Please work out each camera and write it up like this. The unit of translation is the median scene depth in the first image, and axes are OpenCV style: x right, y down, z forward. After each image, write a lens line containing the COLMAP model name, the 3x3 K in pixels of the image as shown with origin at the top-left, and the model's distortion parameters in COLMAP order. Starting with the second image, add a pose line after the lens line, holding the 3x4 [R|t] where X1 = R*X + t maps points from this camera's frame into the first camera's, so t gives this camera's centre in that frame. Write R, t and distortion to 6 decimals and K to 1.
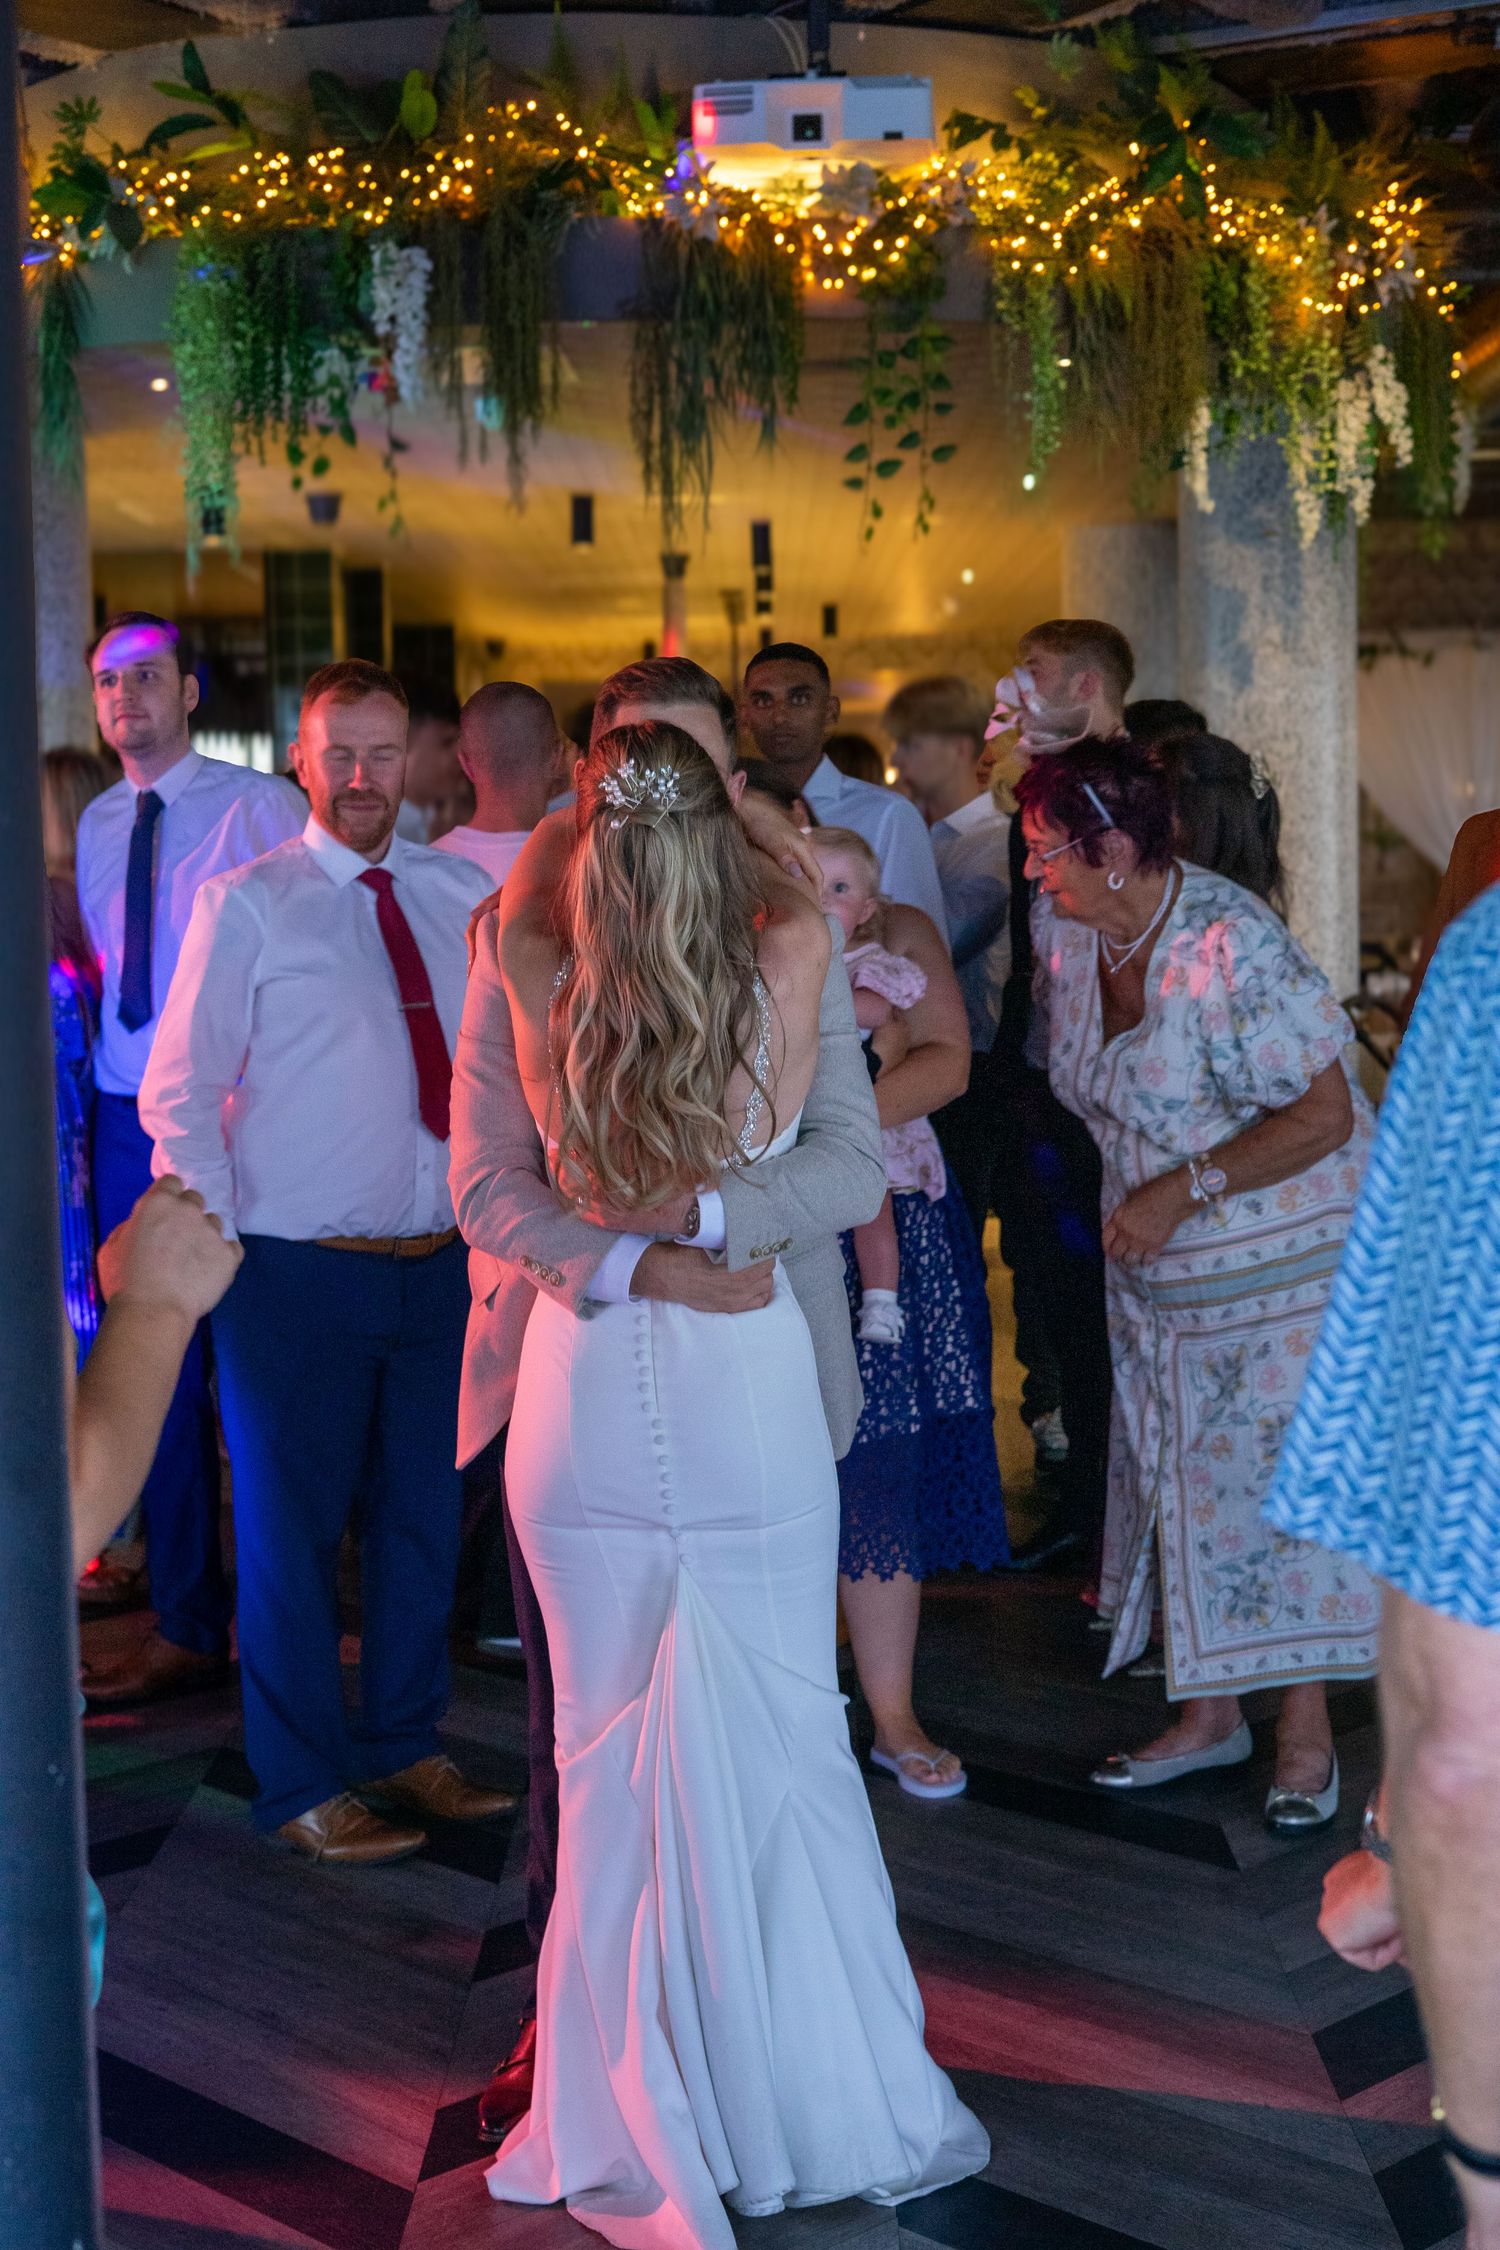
lens RADIAL K [[3240.9, 0, 743.5], [0, 3240.9, 1117.3], [0, 0, 1]] dist [-0.025760, 0.027846]
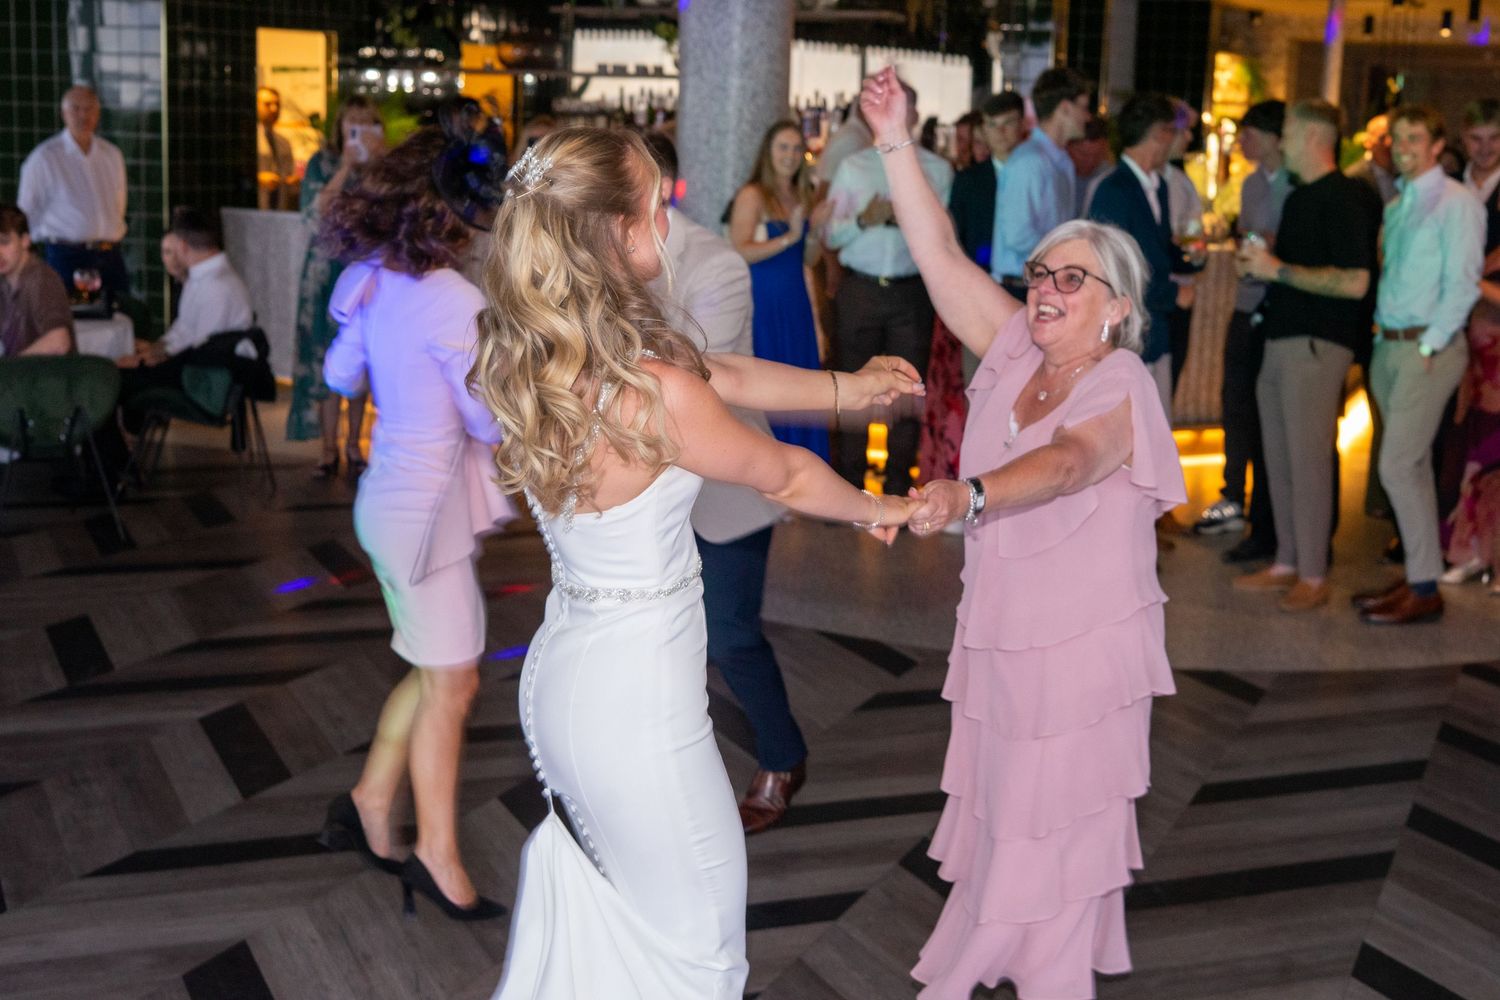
lens RADIAL K [[2181.2, 0, 750.0], [0, 2181.2, 500.0], [0, 0, 1]] dist [-0.023708, 0.008834]
pose [[0.928948, 0.116277, -0.351476, 0.221489], [-0.084929, 0.991009, 0.103383, -0.041392], [0.360337, -0.066187, 0.930471, 0.051630]]
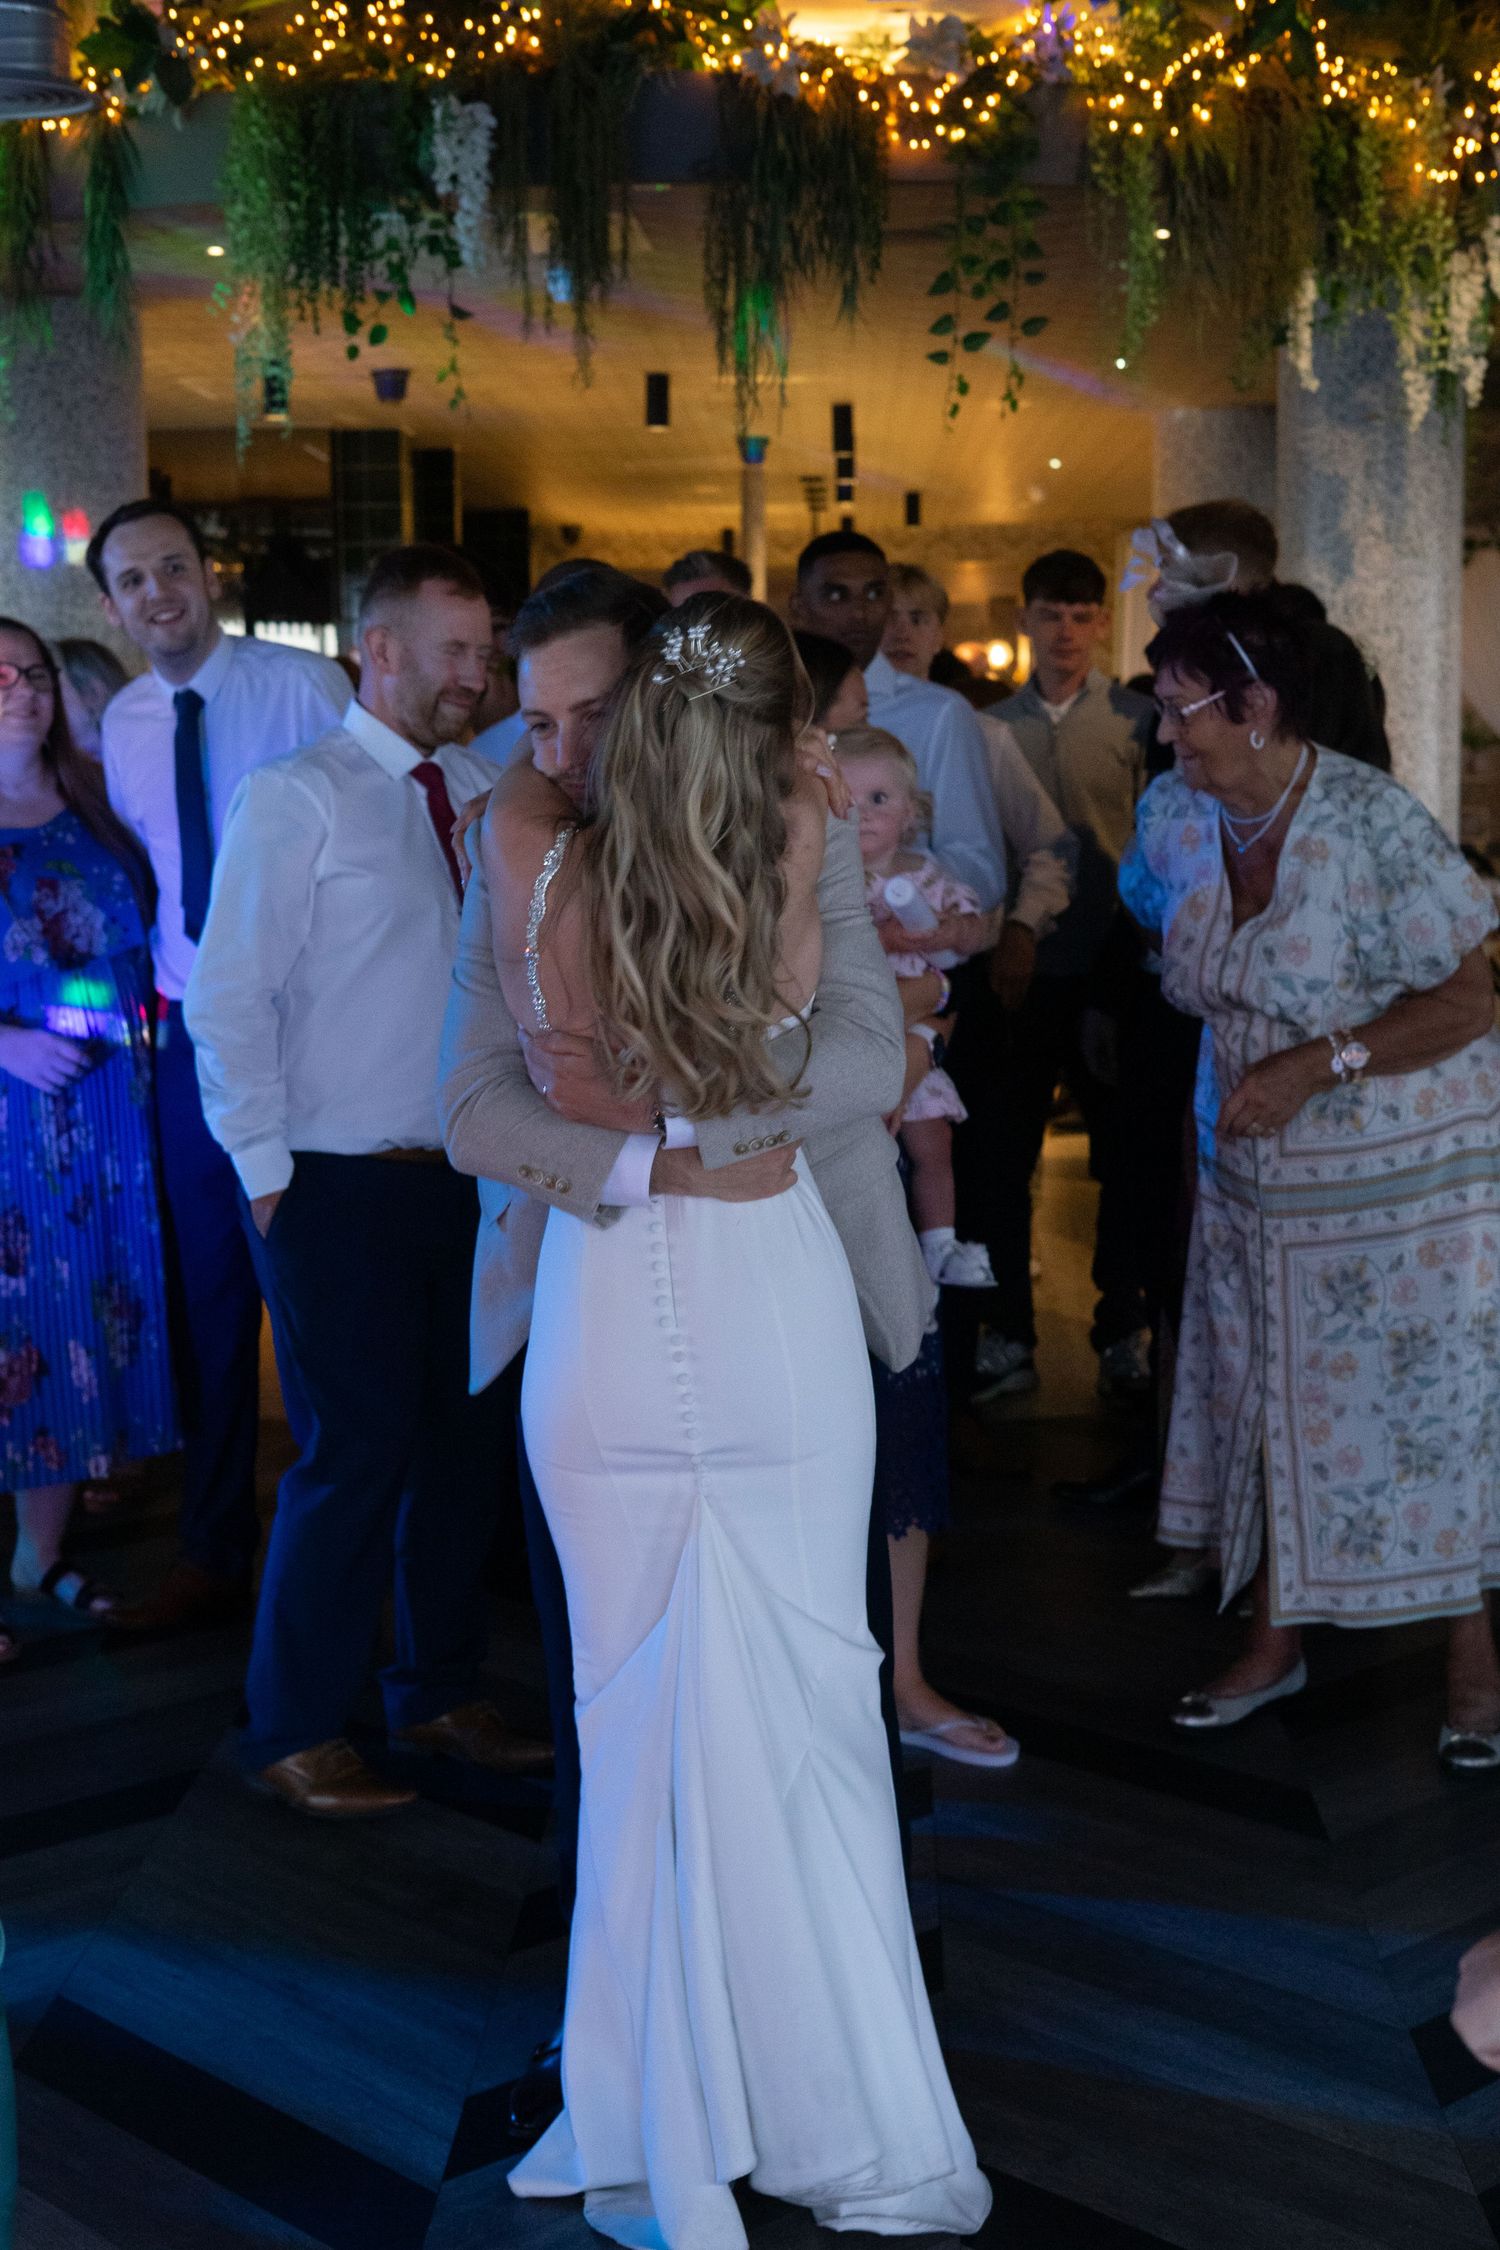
lens RADIAL K [[3250.5, 0, 750.0], [0, 3250.5, 1125.0], [0, 0, 1]] dist [-0.018160, -0.016591]
pose [[0.999701, 0.012076, -0.021278, 0.001761], [-0.011337, 0.999339, 0.034539, -0.003198], [0.021681, -0.034288, 0.999177, 0.040732]]
